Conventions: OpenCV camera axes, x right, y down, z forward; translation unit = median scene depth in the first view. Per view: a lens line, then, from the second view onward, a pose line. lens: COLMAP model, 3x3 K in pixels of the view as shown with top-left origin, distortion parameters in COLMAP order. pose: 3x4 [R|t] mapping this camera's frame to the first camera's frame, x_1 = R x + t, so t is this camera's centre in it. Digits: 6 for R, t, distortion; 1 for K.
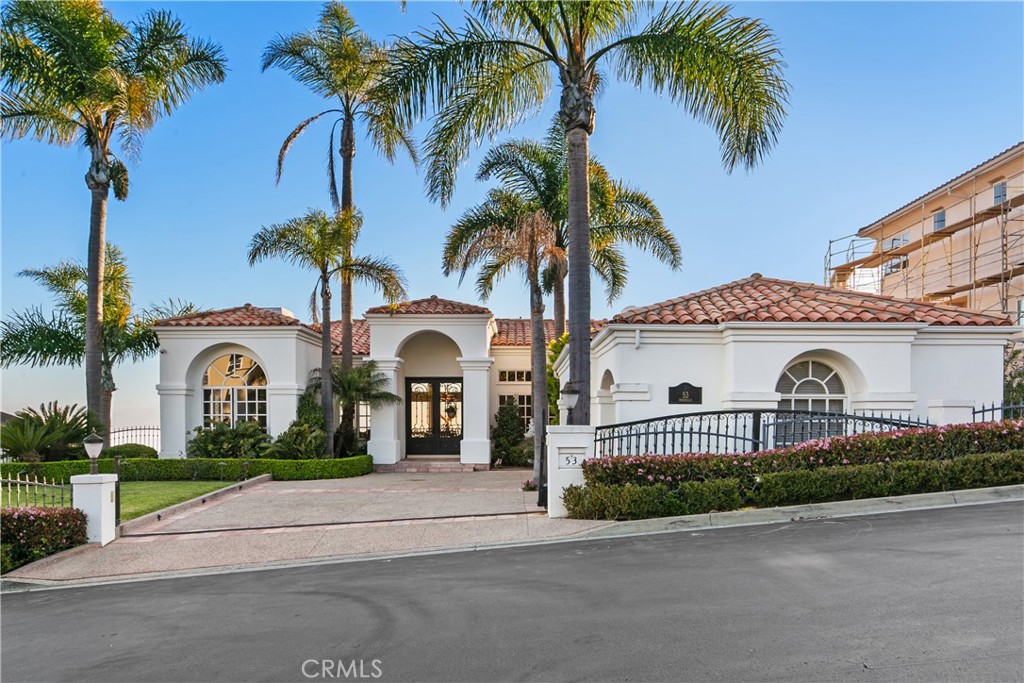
lens RADIAL K [[800.5, 0, 511.5], [0, 800.5, 371.4], [0, 0, 1]] dist [-0.002399, -0.006706]
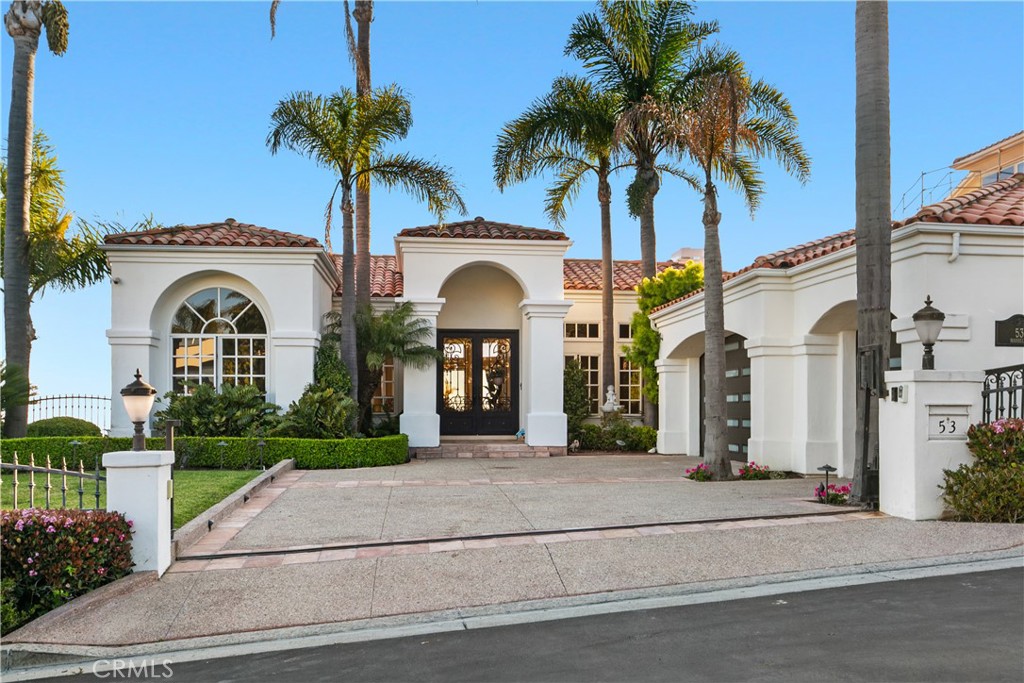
lens RADIAL K [[944.7, 0, 512.0], [0, 944.7, 341.5], [0, 0, 1]] dist [0.003331, 0.002200]
pose [[0.995518, 0.009210, 0.094123, -0.175523], [-0.008623, 0.999941, -0.006651, 0.028879], [-0.094179, 0.005809, 0.995538, 0.166235]]
